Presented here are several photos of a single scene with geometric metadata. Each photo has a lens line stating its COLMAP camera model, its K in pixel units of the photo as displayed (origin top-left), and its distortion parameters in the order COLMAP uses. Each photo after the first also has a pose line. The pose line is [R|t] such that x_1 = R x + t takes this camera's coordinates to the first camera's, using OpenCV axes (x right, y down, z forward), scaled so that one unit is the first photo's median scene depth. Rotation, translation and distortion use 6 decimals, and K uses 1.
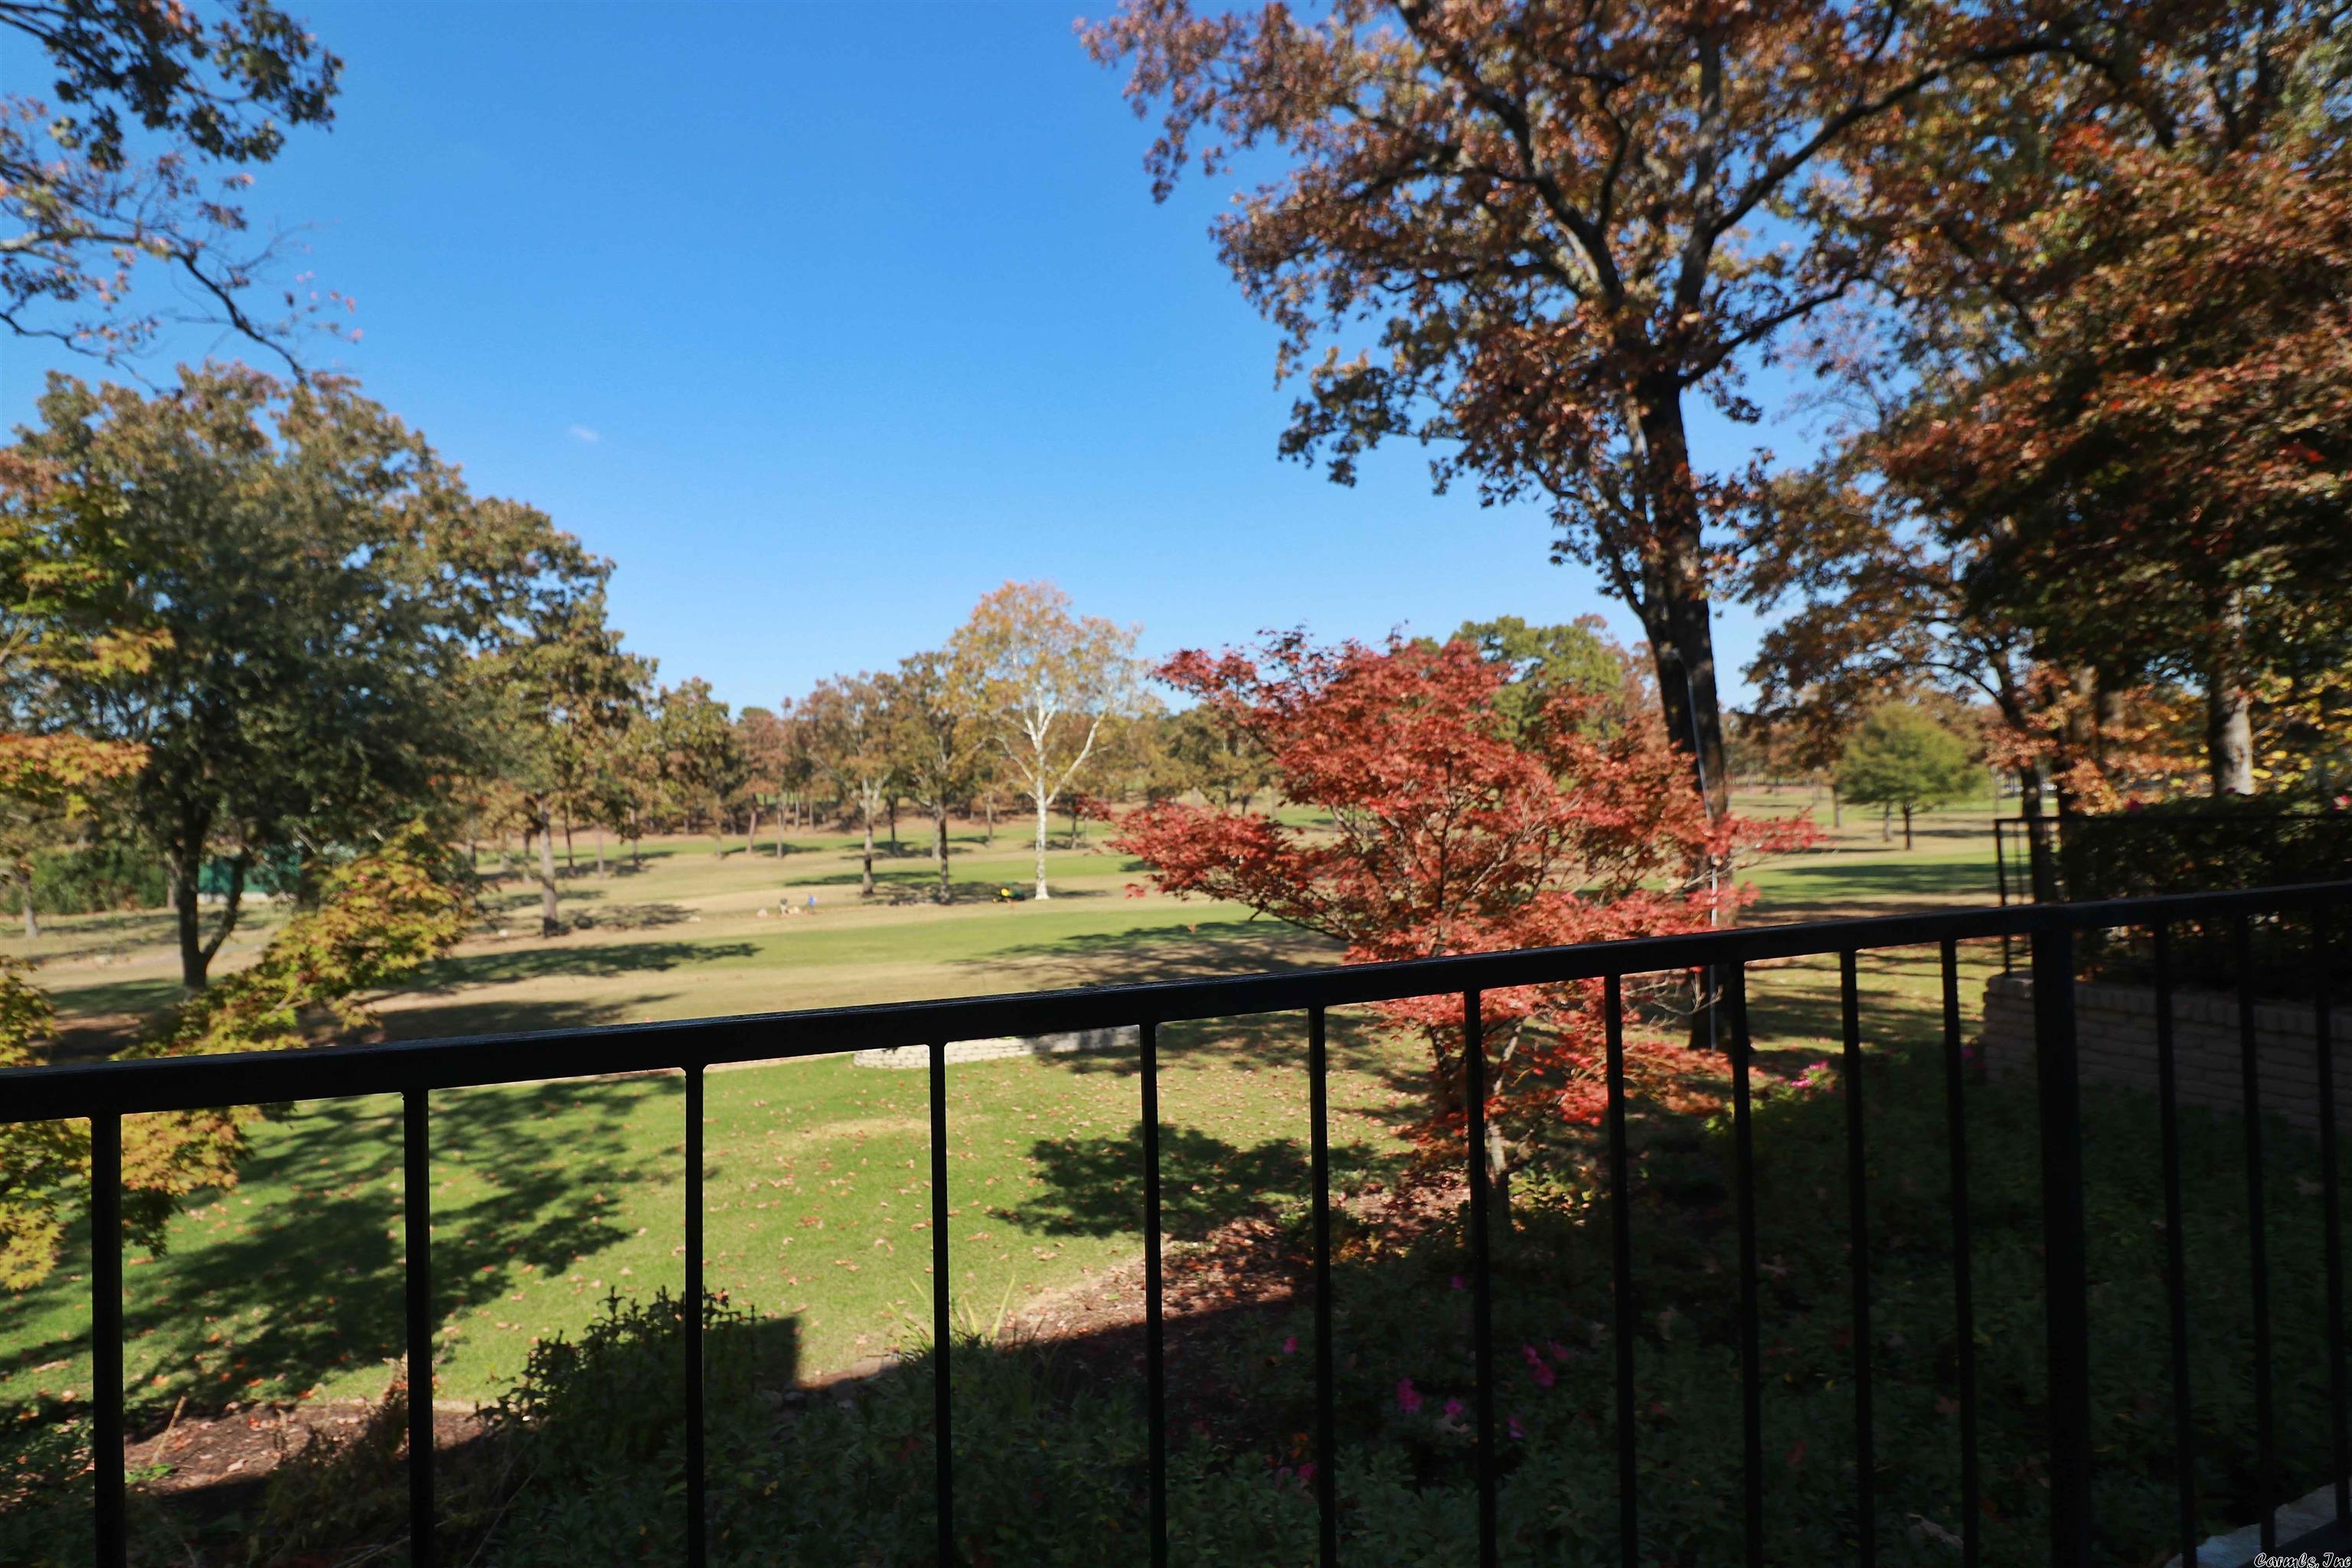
lens RADIAL K [[1083.7, 0, 1183.0], [0, 1083.7, 759.0], [0, 0, 1]] dist [-0.000551, -0.000289]
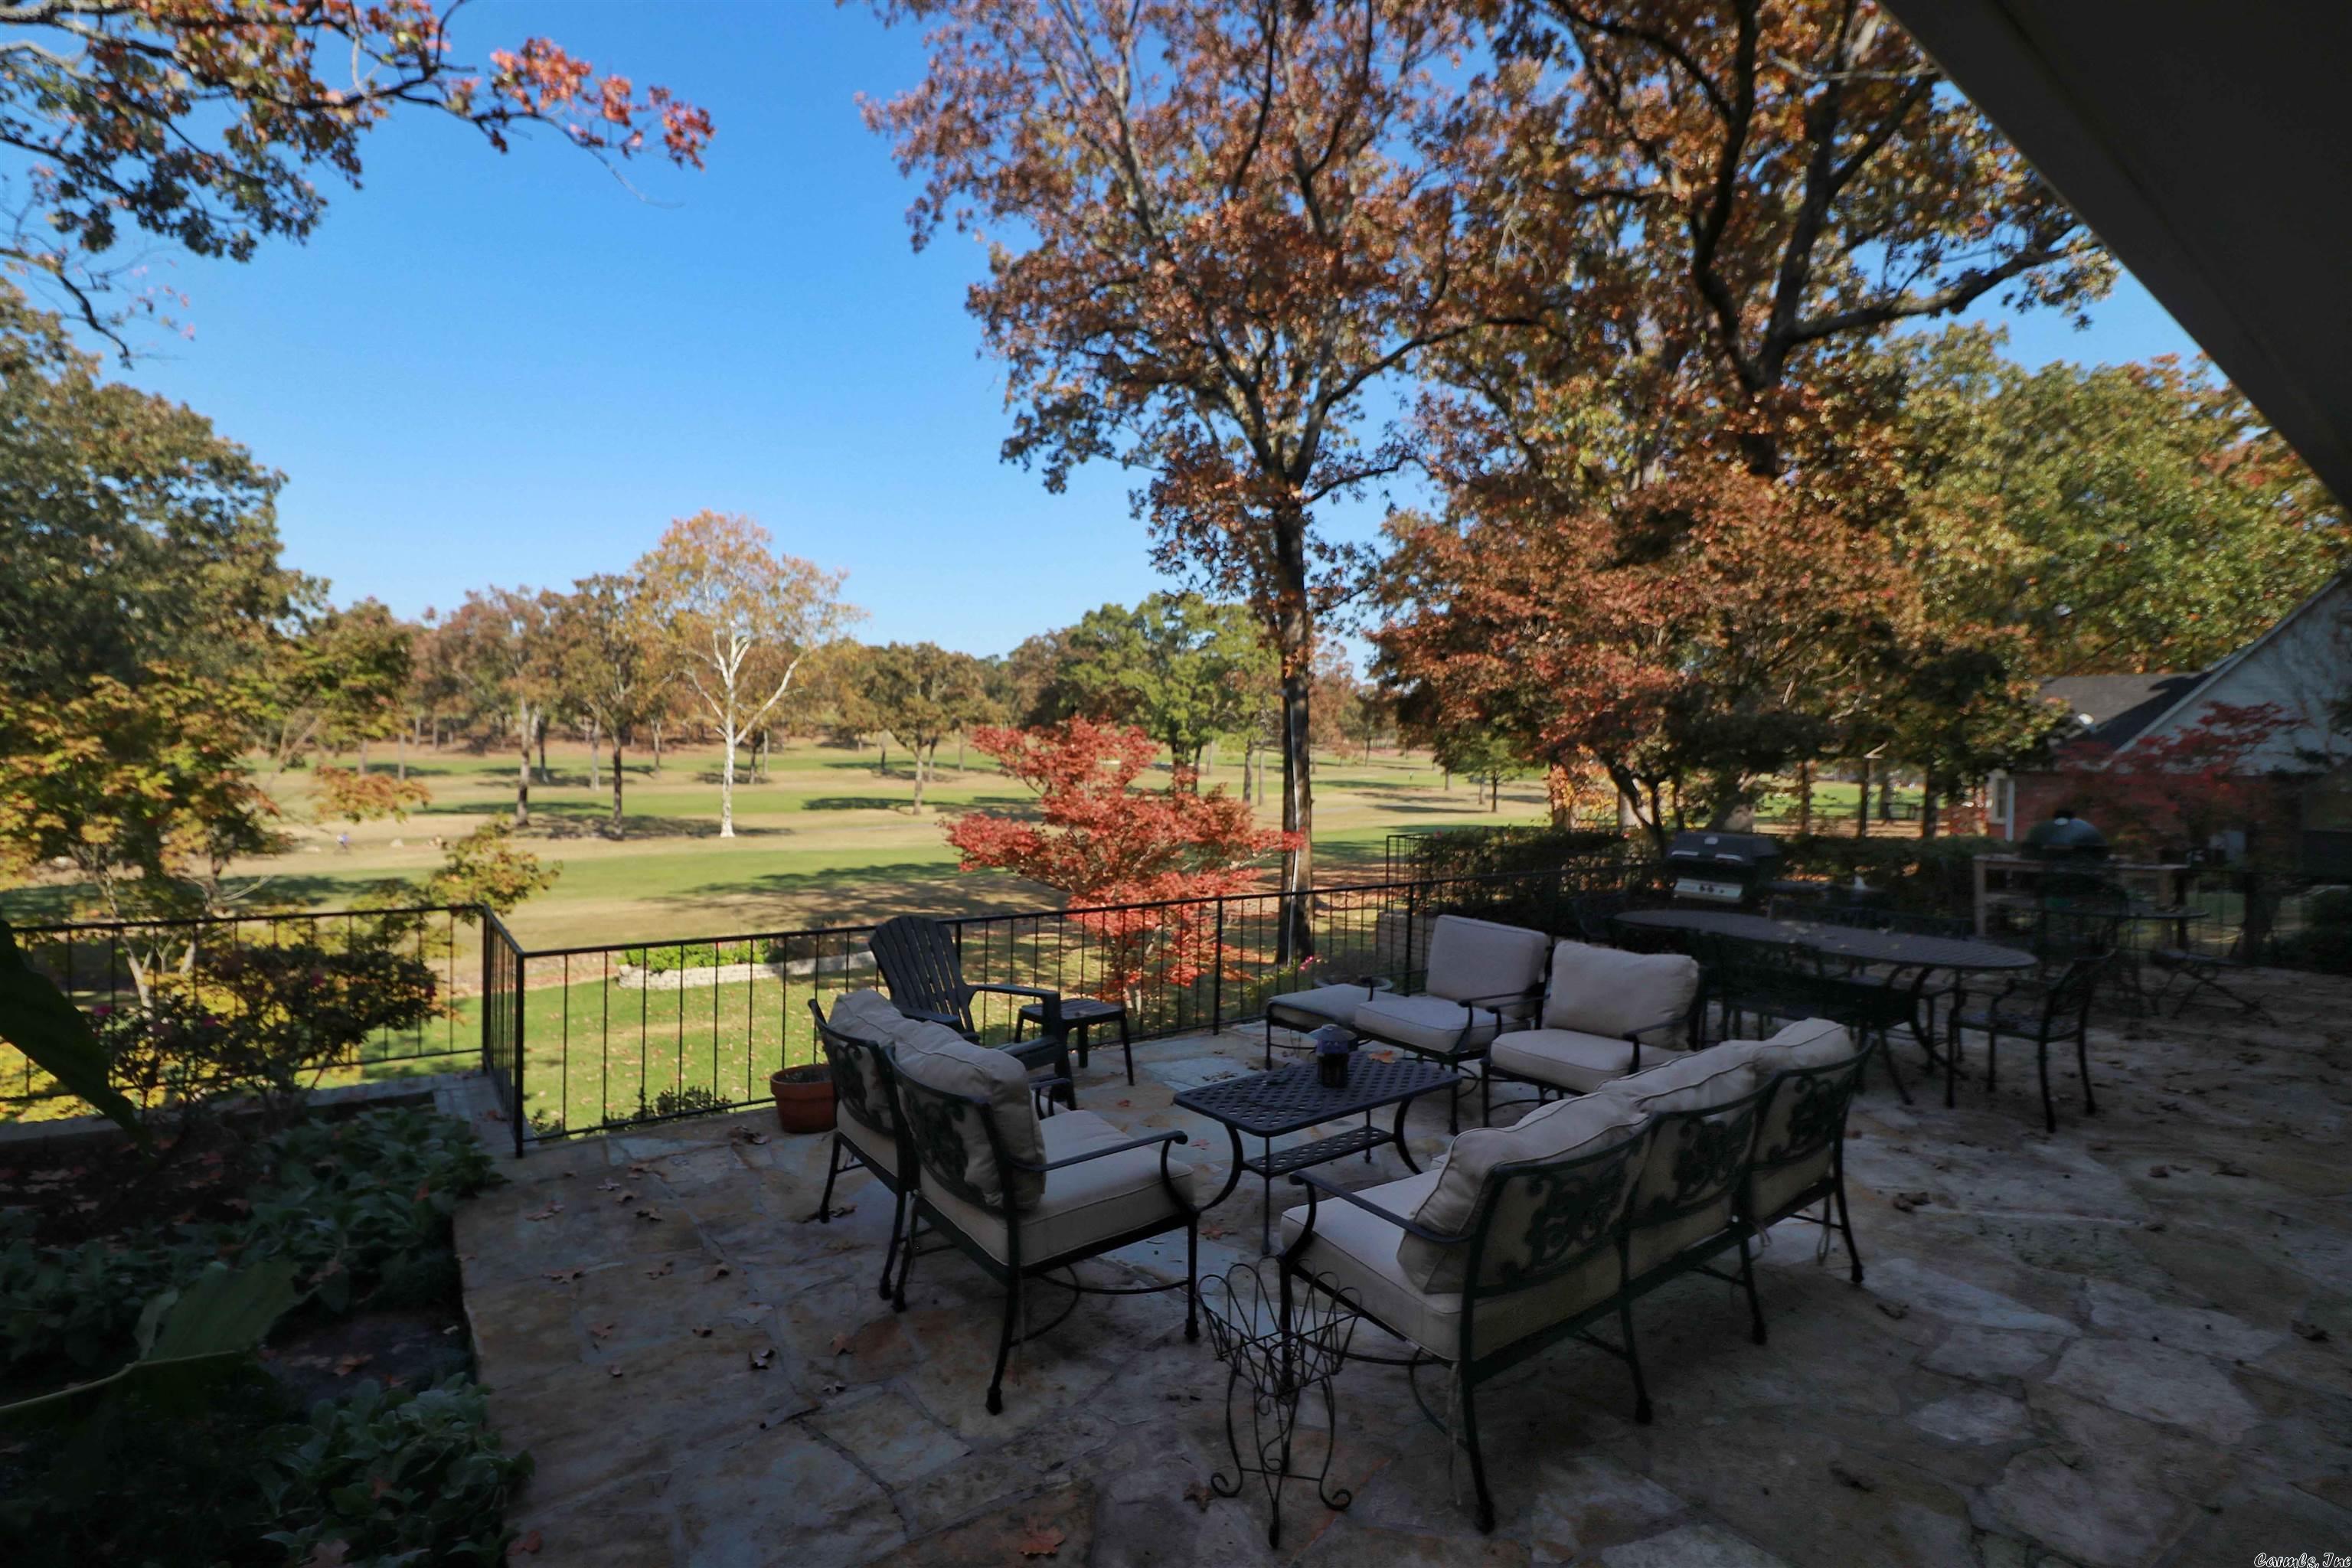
lens RADIAL K [[1074.9, 0, 1179.5], [0, 1074.9, 702.1], [0, 0, 1]] dist [-0.002268, -0.000163]
pose [[0.957641, 0.058284, 0.282006, -0.031219], [-0.058892, 0.998244, -0.006327, -0.024184], [-0.281880, -0.010549, 0.959392, -0.124323]]
